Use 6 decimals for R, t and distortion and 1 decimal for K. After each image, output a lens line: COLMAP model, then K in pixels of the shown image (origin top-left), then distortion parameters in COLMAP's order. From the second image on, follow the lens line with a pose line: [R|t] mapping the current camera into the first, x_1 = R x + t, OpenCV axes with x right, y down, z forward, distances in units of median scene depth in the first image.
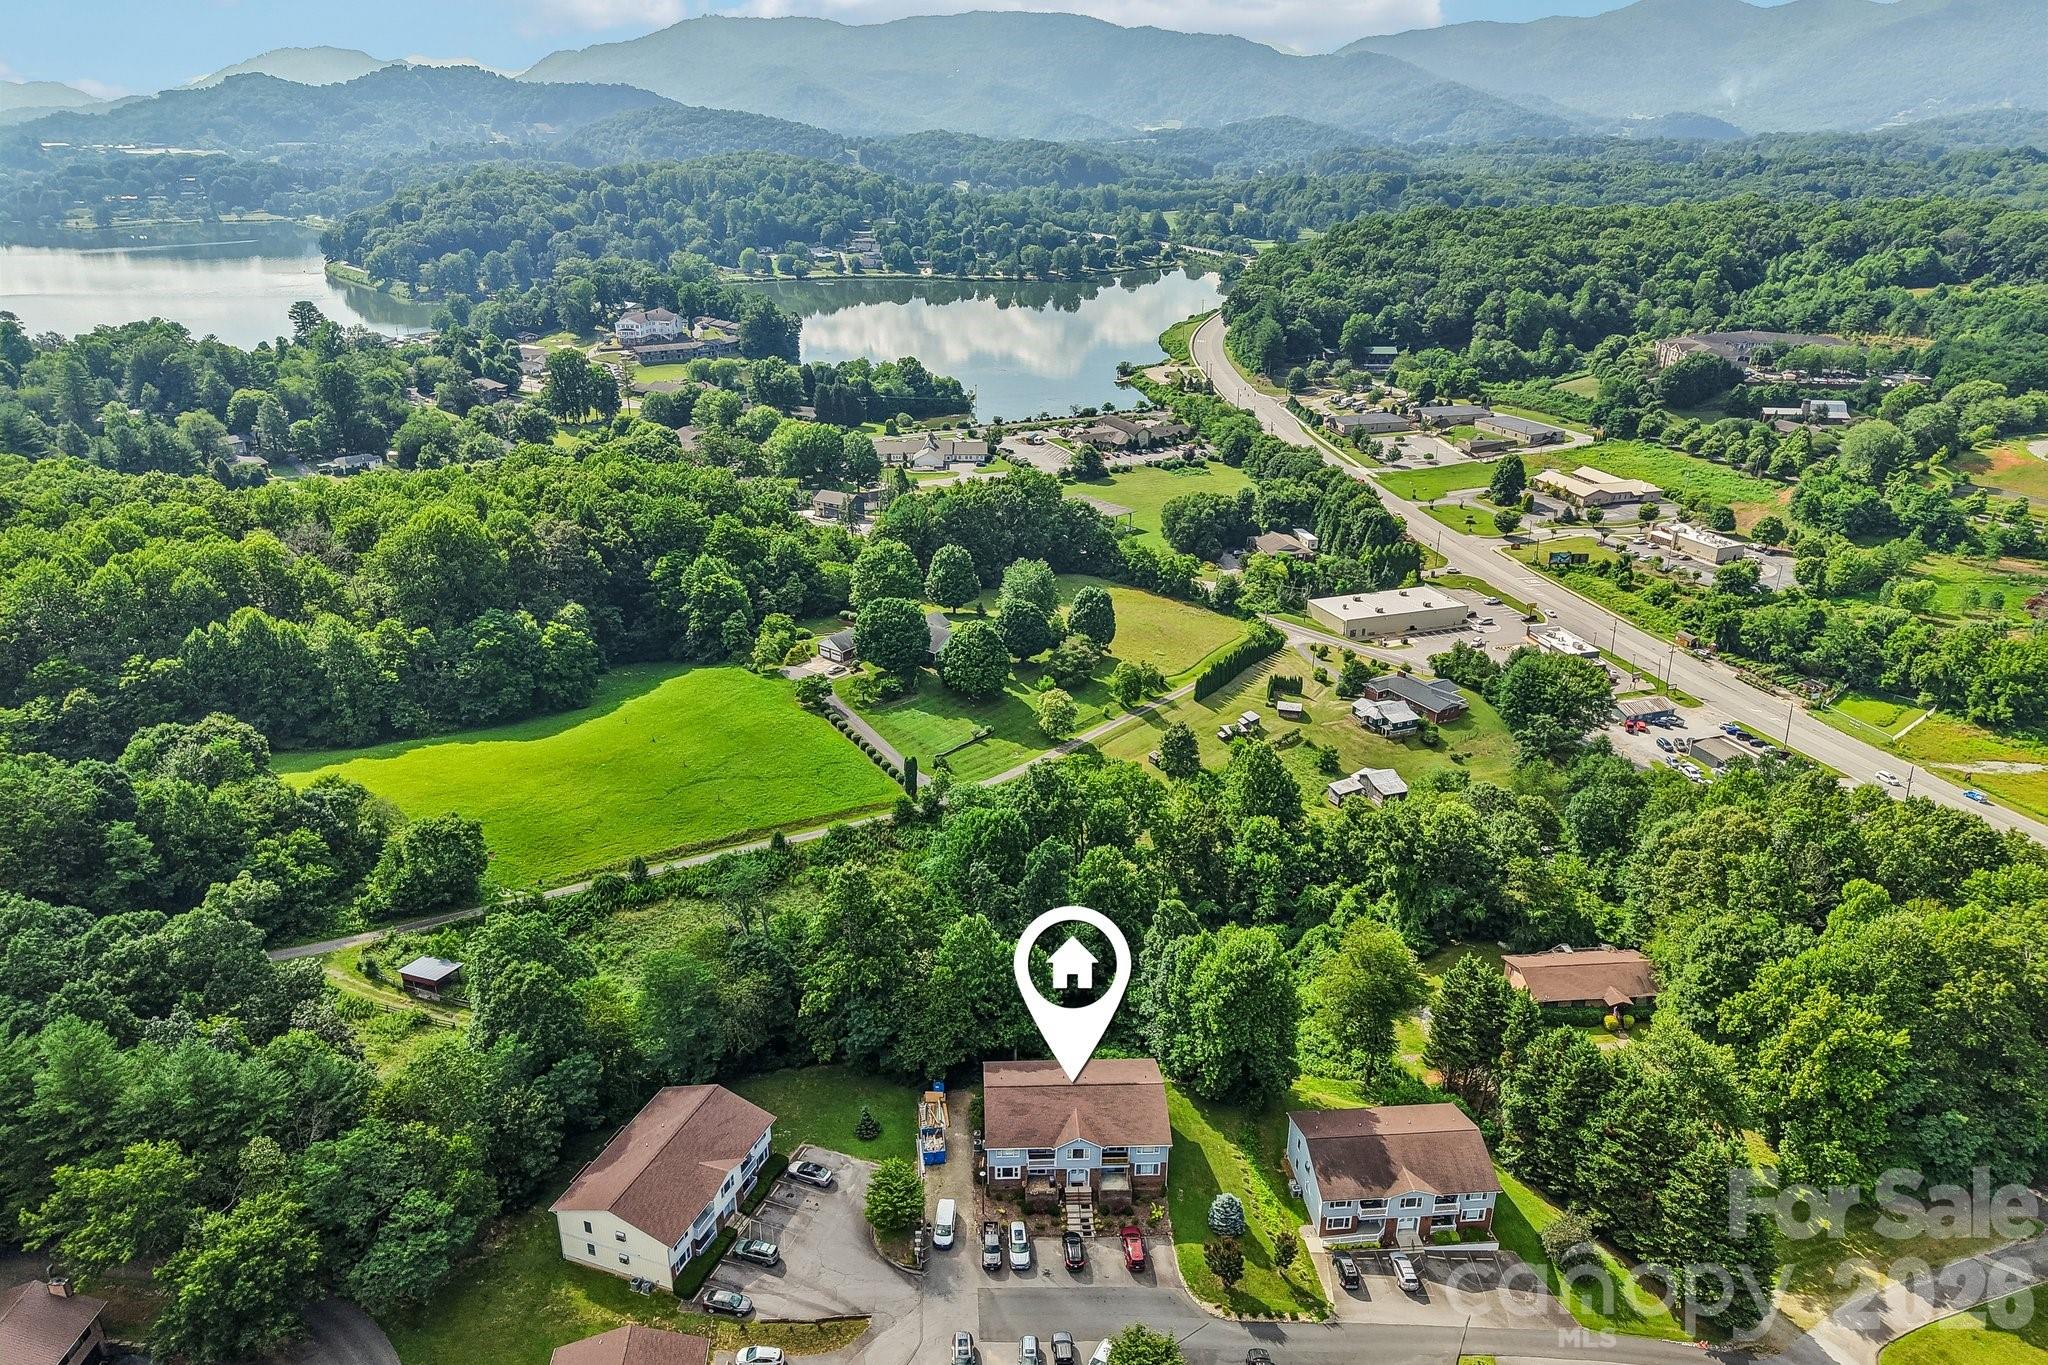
lens RADIAL K [[1376.7, 0, 1021.3], [0, 1376.7, 673.1], [0, 0, 1]] dist [0.039190, -0.030895]
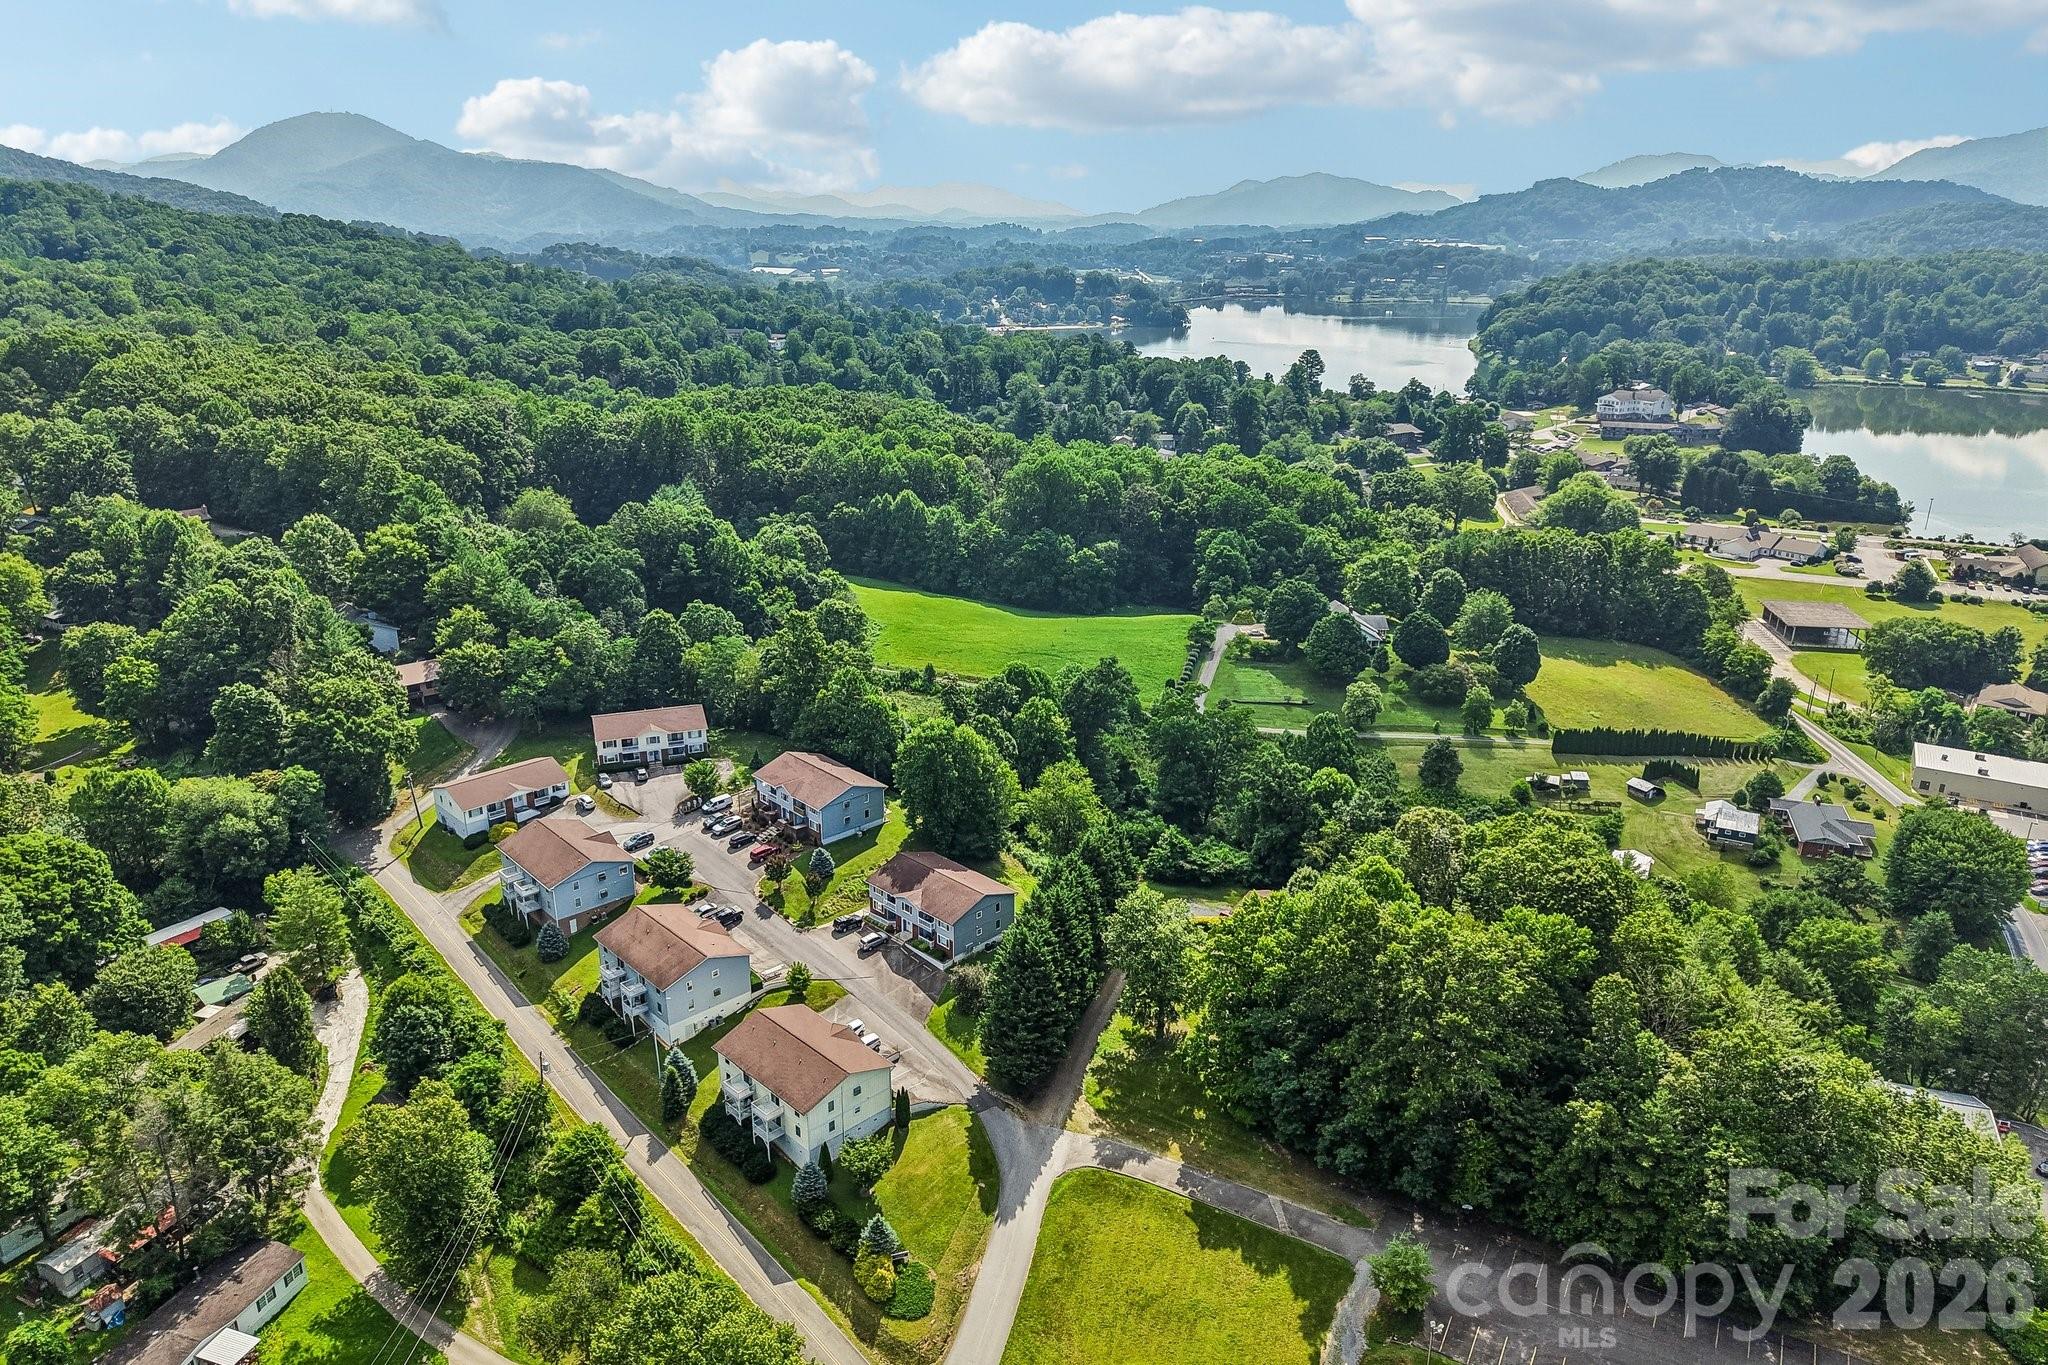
lens RADIAL K [[1376.7, 0, 1021.3], [0, 1376.7, 673.1], [0, 0, 1]] dist [0.039190, -0.030895]
pose [[0.652872, 0.243288, -0.717335, 0.311971], [-0.289912, 0.955165, 0.060090, 0.009912], [0.699792, 0.168733, 0.694133, 0.019667]]
